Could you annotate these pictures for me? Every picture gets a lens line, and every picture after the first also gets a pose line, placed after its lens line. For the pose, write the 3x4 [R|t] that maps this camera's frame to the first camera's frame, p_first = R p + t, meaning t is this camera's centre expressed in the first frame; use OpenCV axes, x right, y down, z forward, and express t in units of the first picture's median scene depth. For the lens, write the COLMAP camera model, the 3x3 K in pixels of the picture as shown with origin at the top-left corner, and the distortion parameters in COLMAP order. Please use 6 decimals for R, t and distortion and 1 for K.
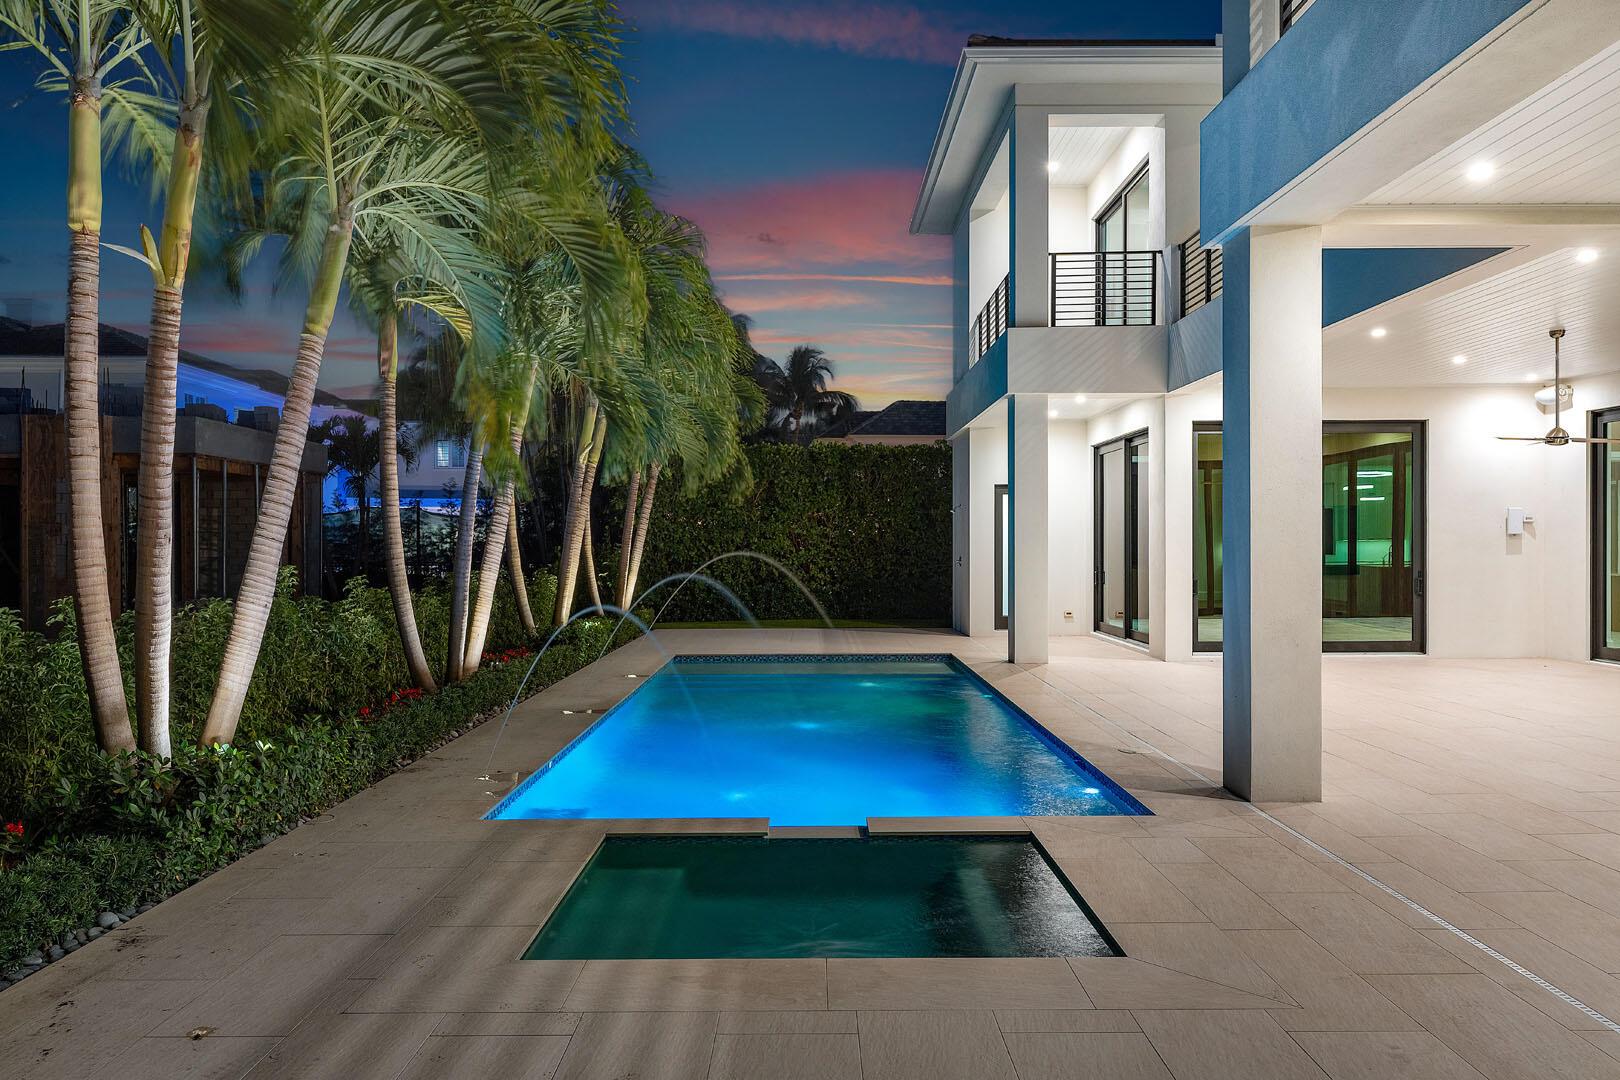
lens RADIAL K [[1080.9, 0, 810.0], [0, 1080.9, 540.0], [0, 0, 1]] dist [-0.000960, -0.000961]
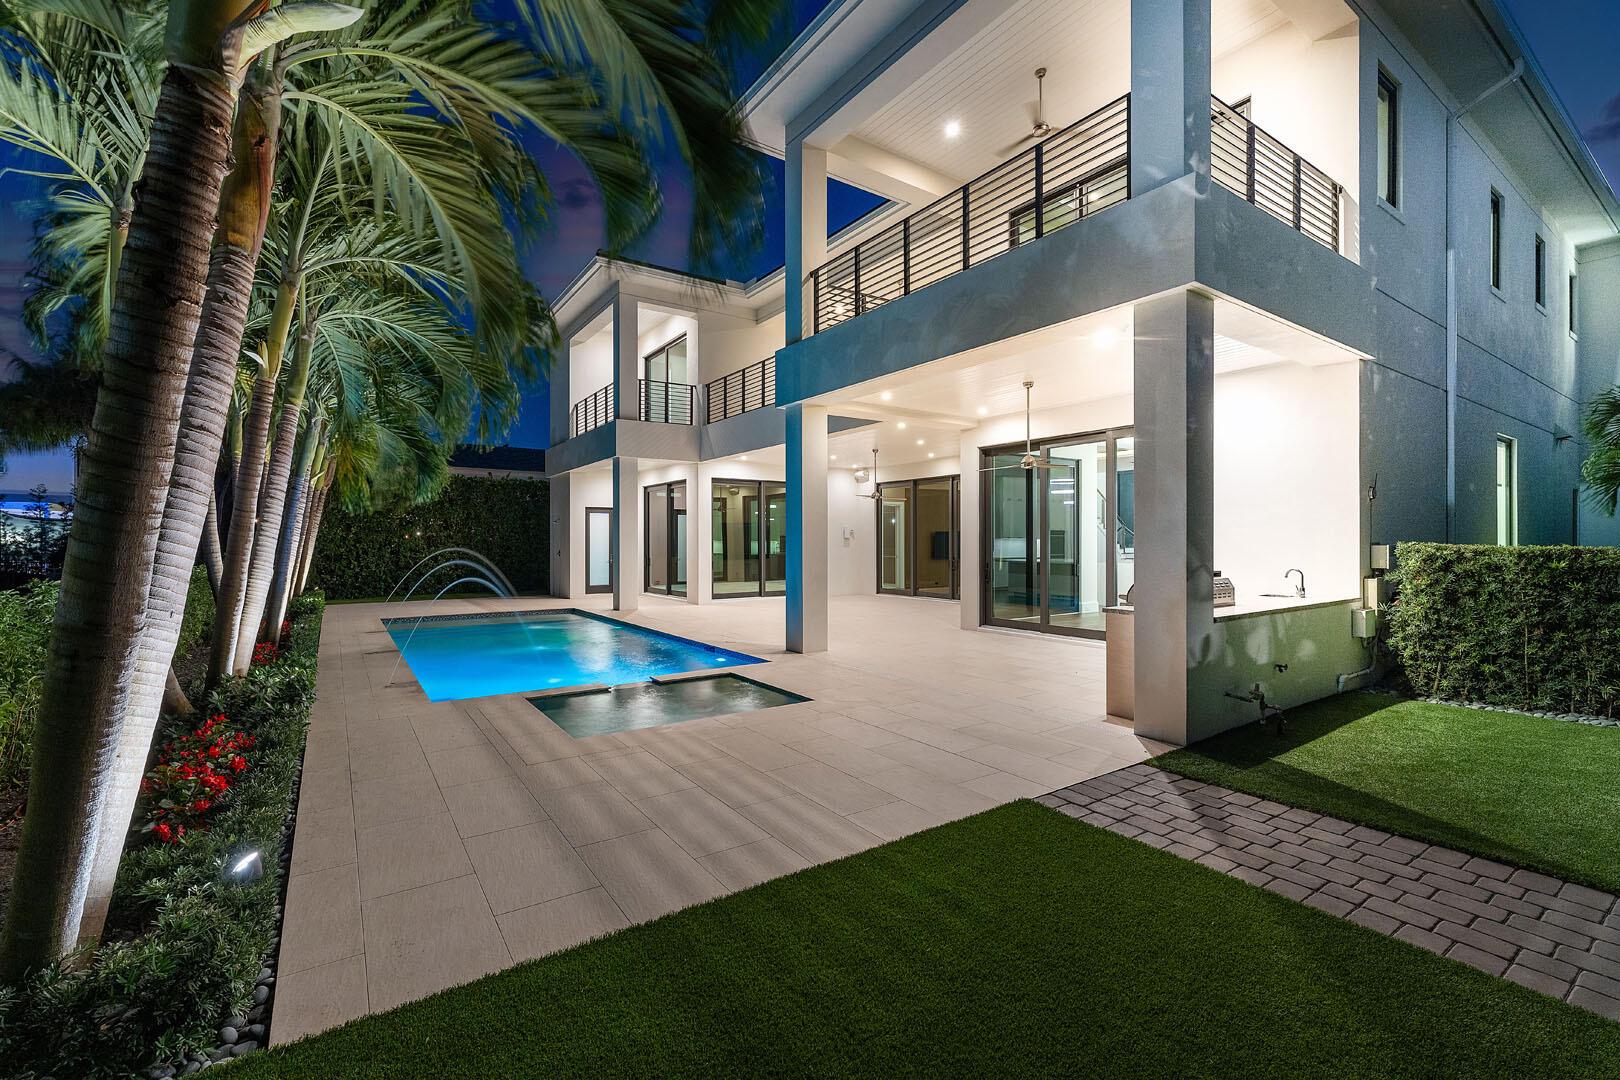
lens RADIAL K [[698.6, 0, 810.0], [0, 698.6, 540.0], [0, 0, 1]] dist [0.000214, 0.000026]
pose [[0.825982, 0.002132, 0.563693, -0.190266], [-0.001428, 0.999998, -0.001690, 0.001141], [-0.563695, 0.000591, 0.825983, -0.108433]]
